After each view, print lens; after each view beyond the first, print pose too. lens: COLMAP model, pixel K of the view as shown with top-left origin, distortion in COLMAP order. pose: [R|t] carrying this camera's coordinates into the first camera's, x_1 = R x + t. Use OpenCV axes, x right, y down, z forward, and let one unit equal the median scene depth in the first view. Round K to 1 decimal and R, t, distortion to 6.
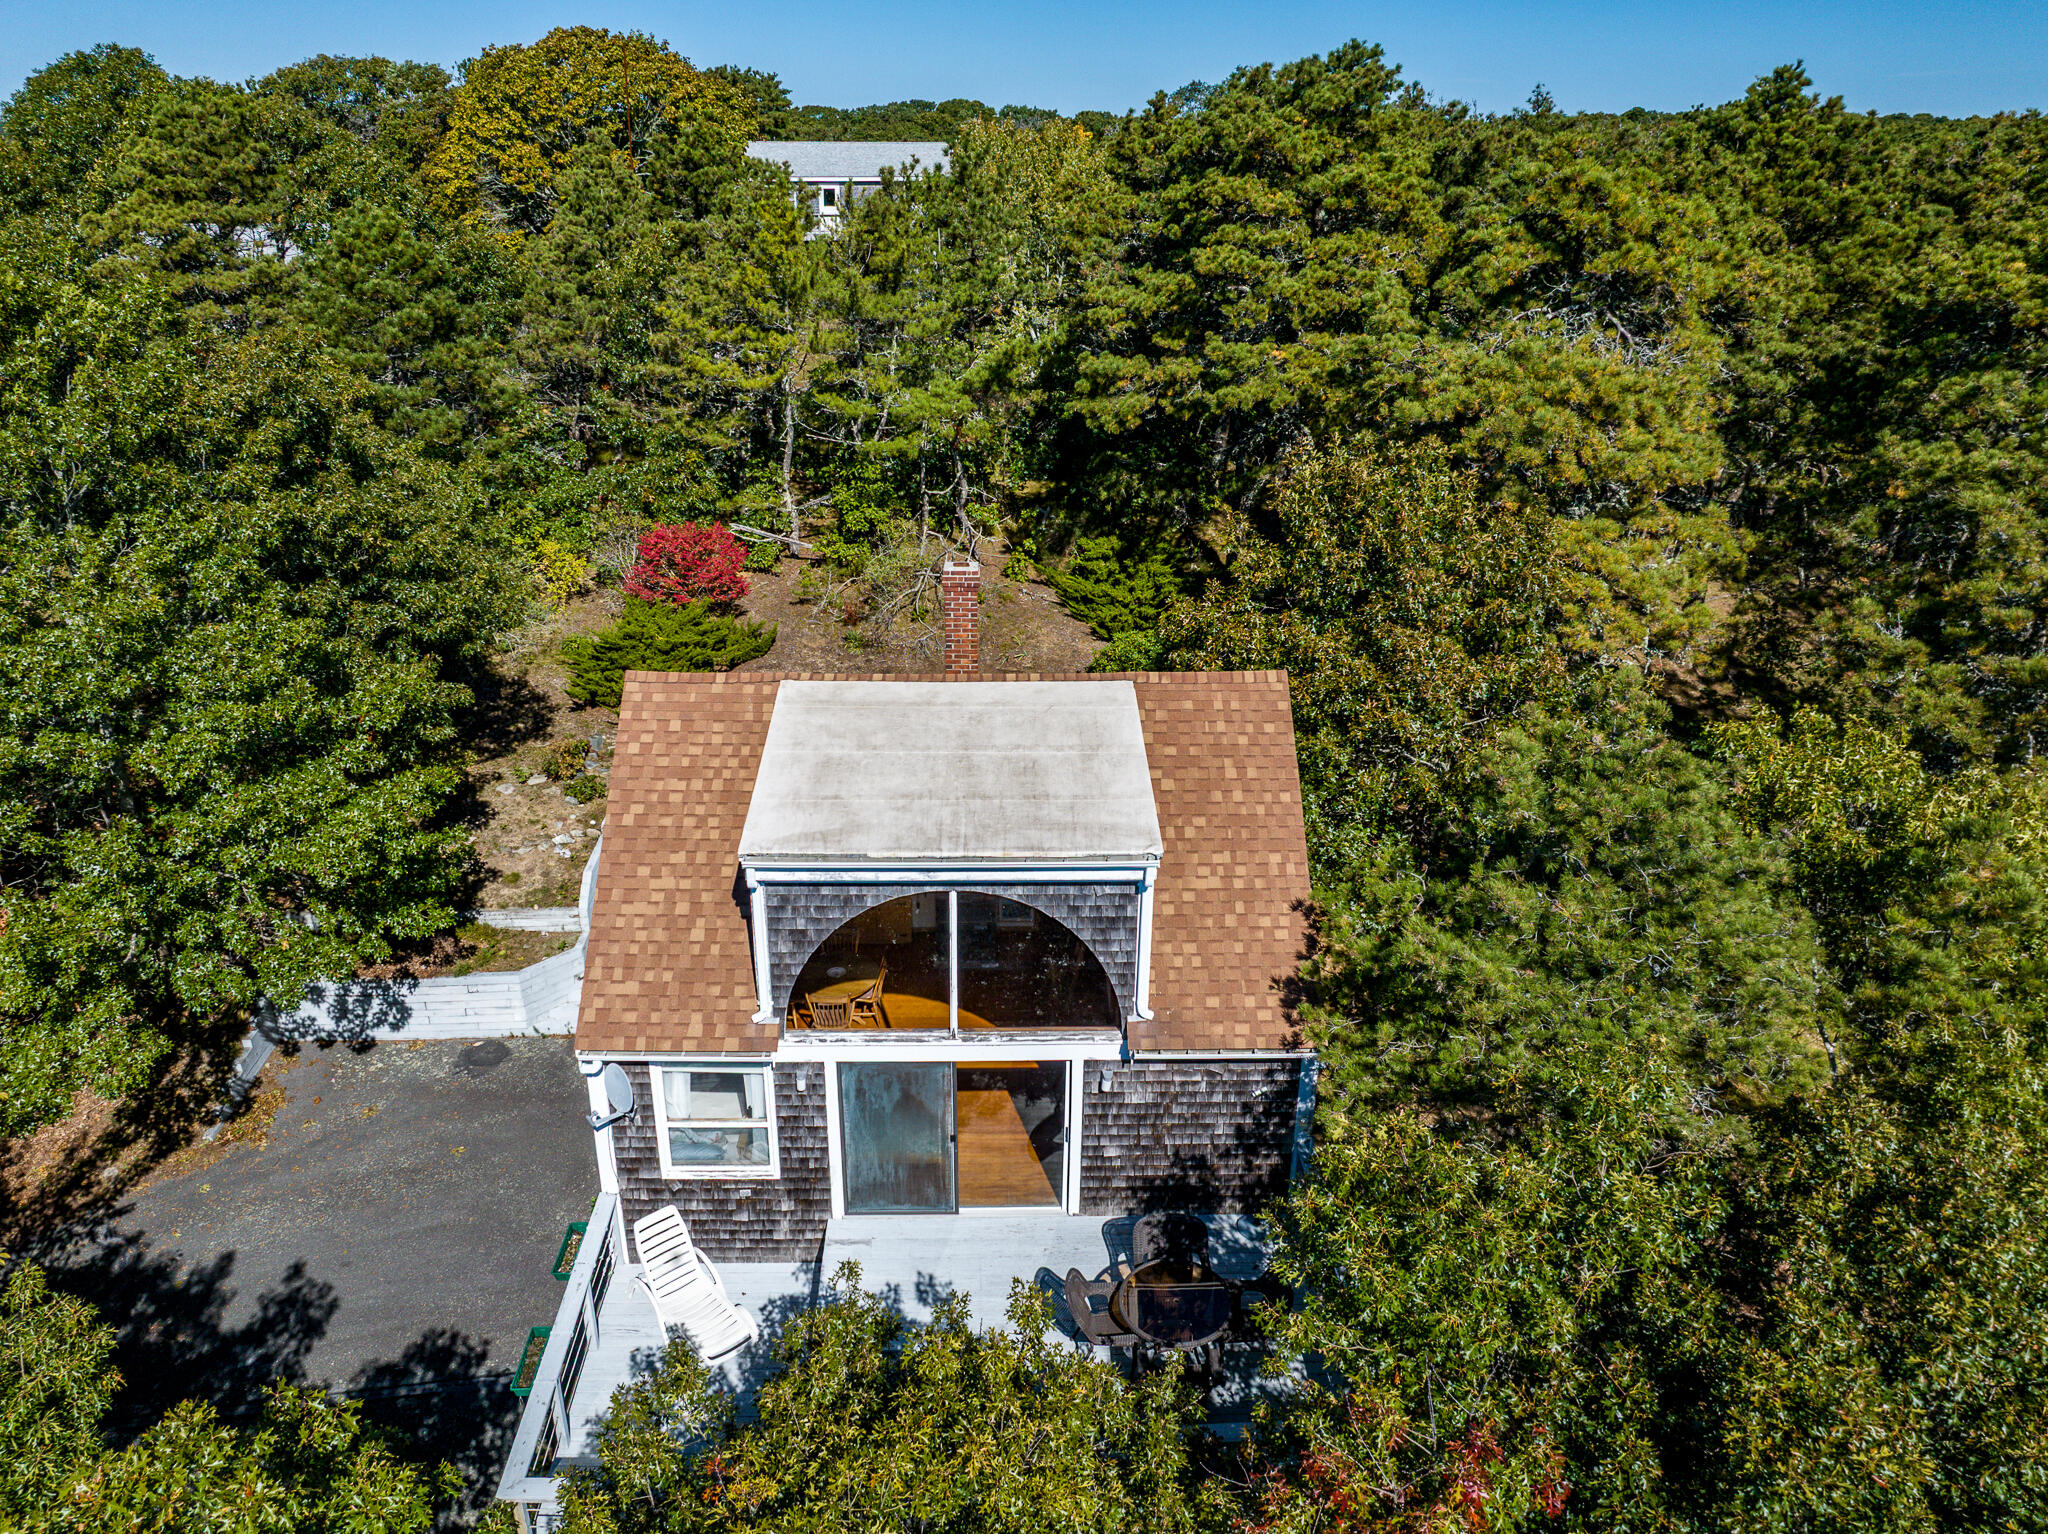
lens RADIAL K [[1445.1, 0, 1024.0], [0, 1445.1, 767.0], [0, 0, 1]] dist [-0.051553, -0.000806]
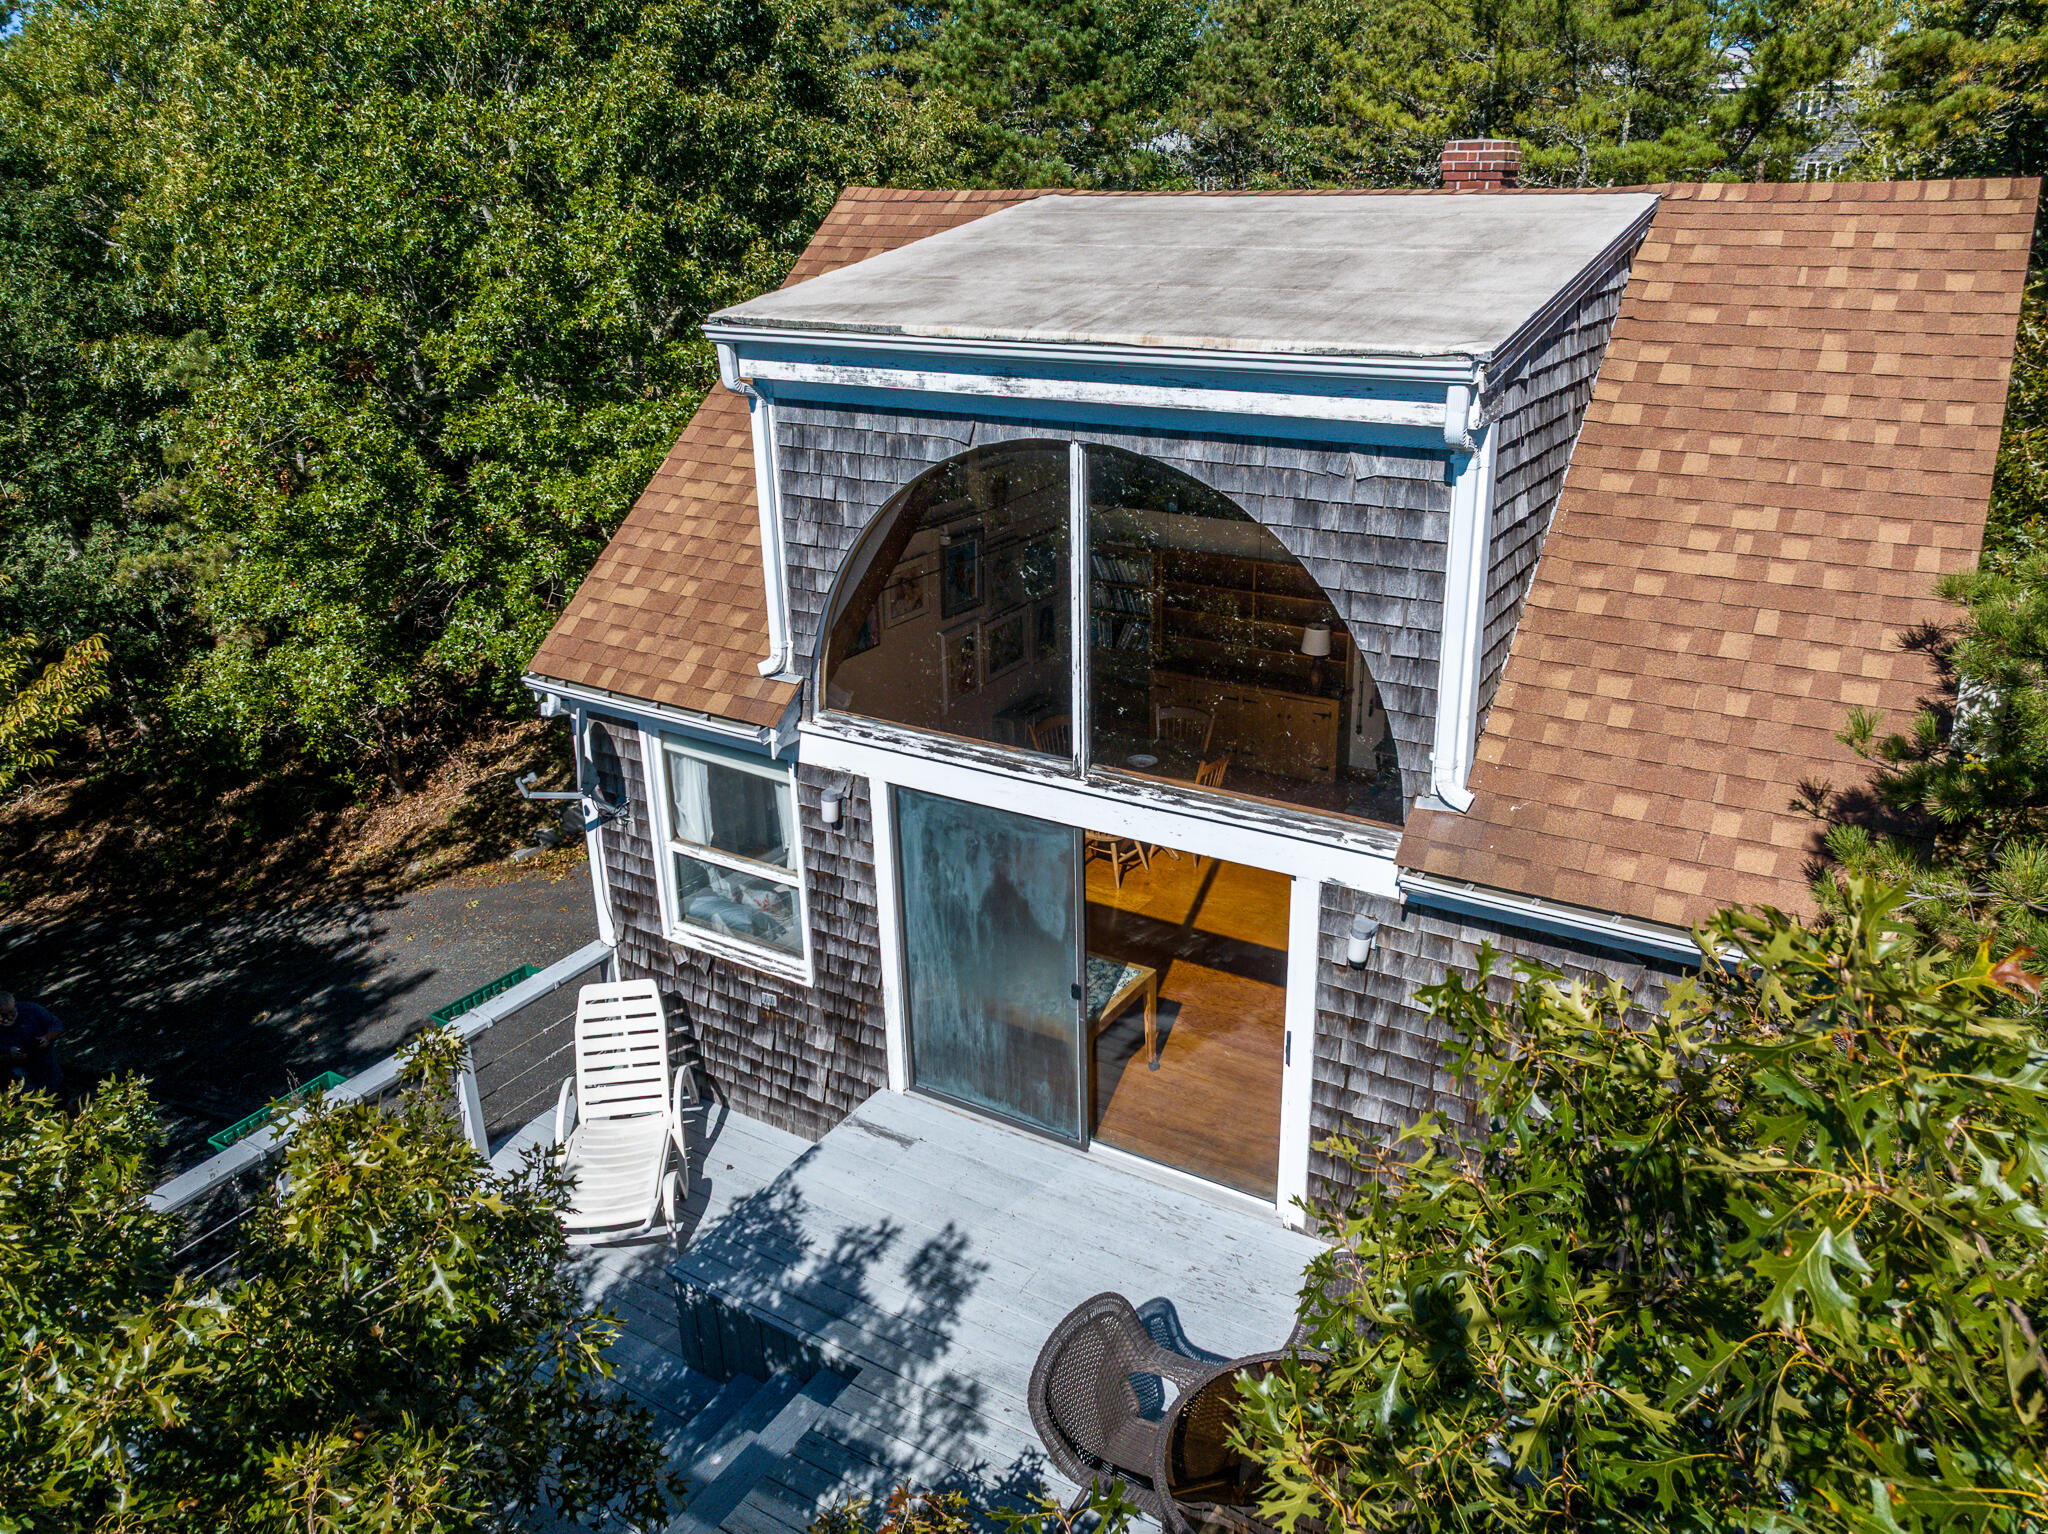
lens RADIAL K [[1475.3, 0, 1058.4], [0, 1475.3, 715.0], [0, 0, 1]] dist [-0.034701, -0.002136]
pose [[0.845440, 0.160768, -0.509299, 0.198713], [-0.190644, 0.981637, -0.006601, 0.167944], [0.498886, 0.102676, 0.860564, 0.541713]]
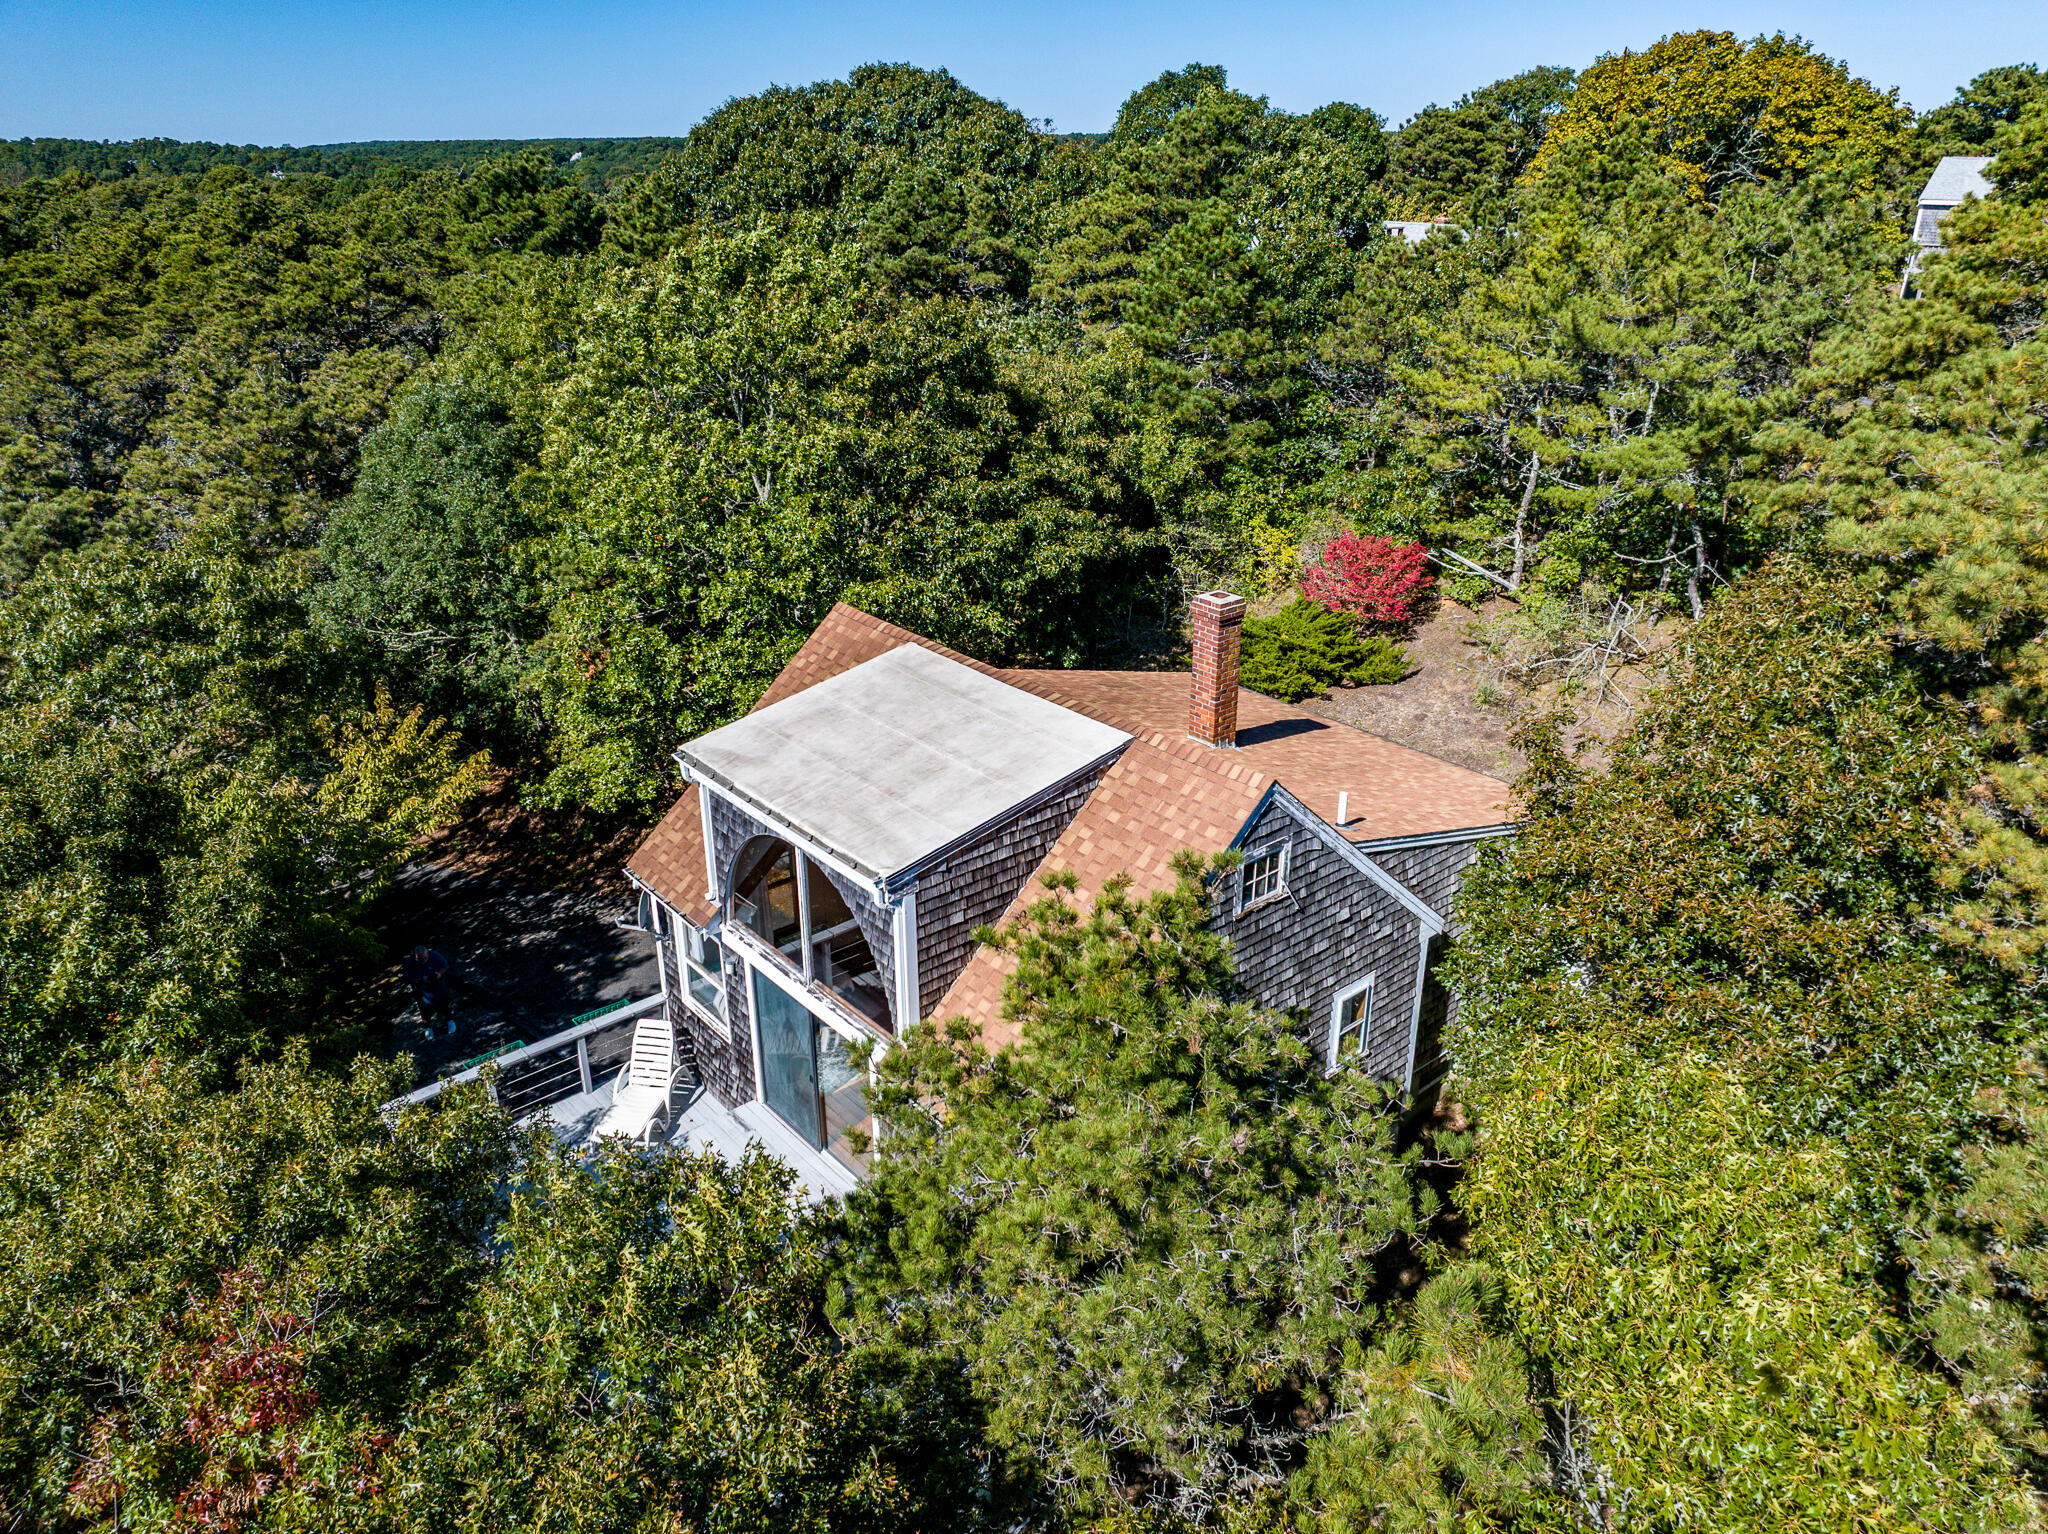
lens RADIAL K [[1422.0, 0, 1024.0], [0, 1422.0, 767.0], [0, 0, 1]] dist [-0.029058, -0.000070]
pose [[0.632470, 0.300127, -0.714077, 0.747381], [-0.302931, 0.944299, 0.128579, -0.148158], [0.712892, 0.134994, 0.688158, 0.354532]]
